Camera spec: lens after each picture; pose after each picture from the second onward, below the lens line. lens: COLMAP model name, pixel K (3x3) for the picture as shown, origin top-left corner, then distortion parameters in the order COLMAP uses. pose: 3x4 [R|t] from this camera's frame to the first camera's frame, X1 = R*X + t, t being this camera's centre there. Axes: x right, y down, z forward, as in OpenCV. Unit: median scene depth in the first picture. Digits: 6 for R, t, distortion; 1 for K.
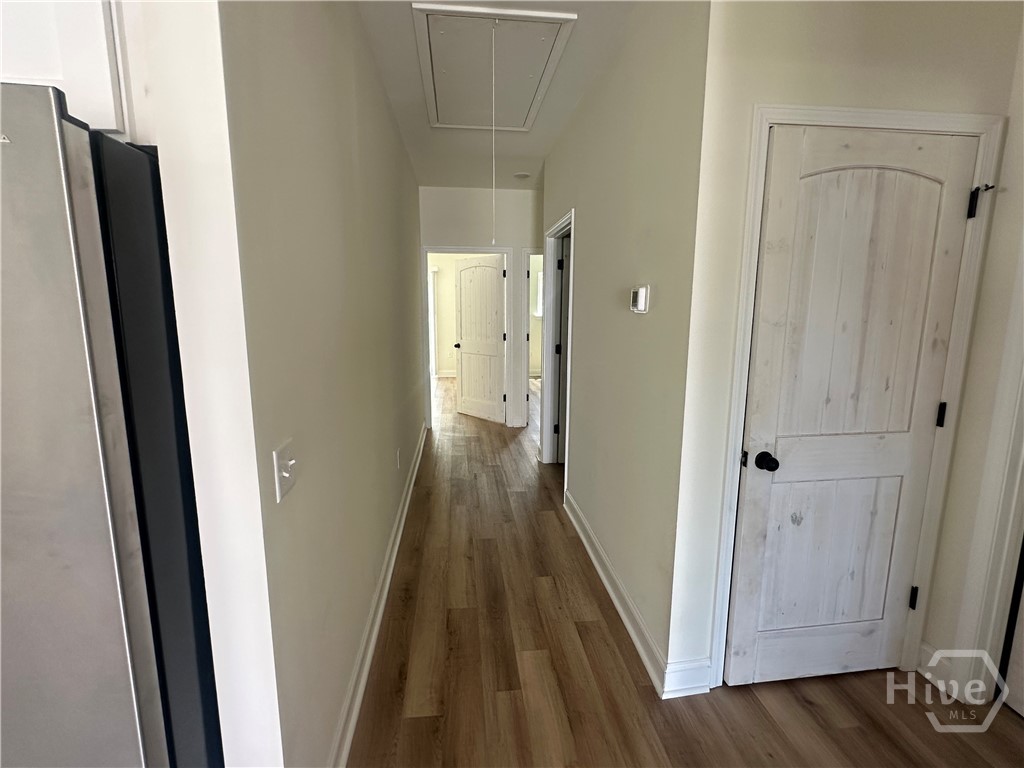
lens RADIAL K [[469.0, 0, 512.0], [0, 469.0, 384.0], [0, 0, 1]] dist [-0.000642, -0.000417]
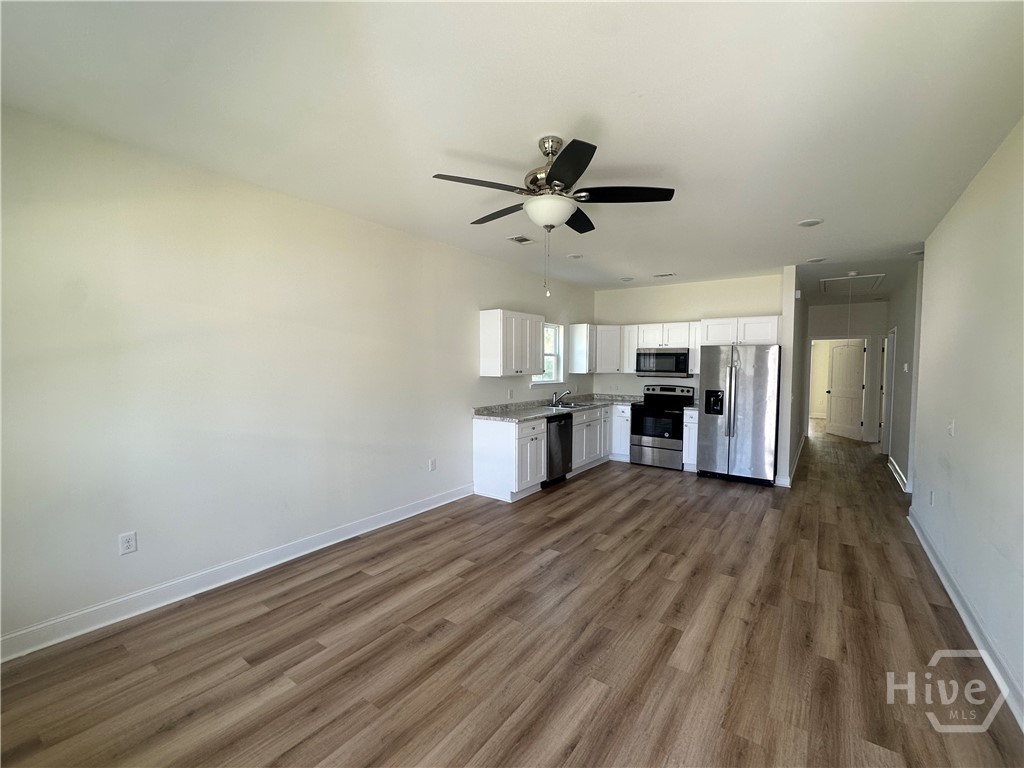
lens RADIAL K [[424.2, 0, 512.0], [0, 424.2, 384.0], [0, 0, 1]] dist [-0.003316, -0.000190]
pose [[0.726456, 0.032616, -0.686438, 0.339837], [-0.116088, 0.990342, -0.075800, 0.472747], [0.677337, 0.134752, 0.723227, -2.957631]]
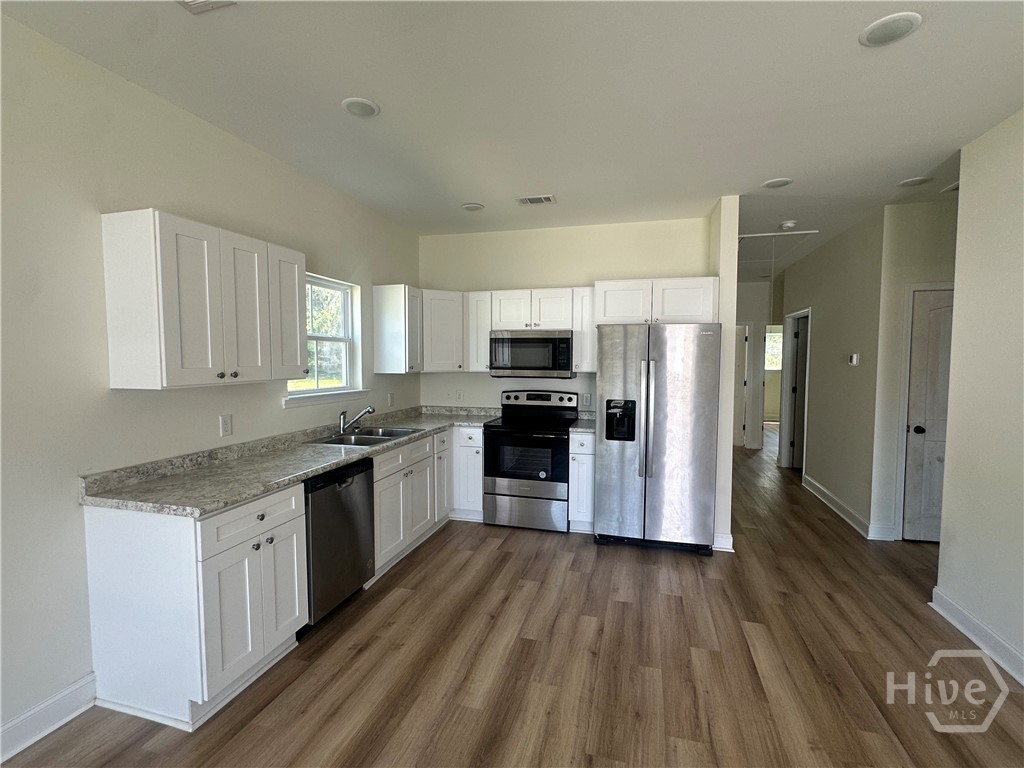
lens RADIAL K [[469.0, 0, 512.0], [0, 469.0, 384.0], [0, 0, 1]] dist [-0.000642, -0.000417]
pose [[0.923883, 0.018091, -0.382247, -0.390587], [-0.060929, 0.993094, -0.100264, 0.269914], [0.377793, 0.115922, 0.918605, -1.727609]]
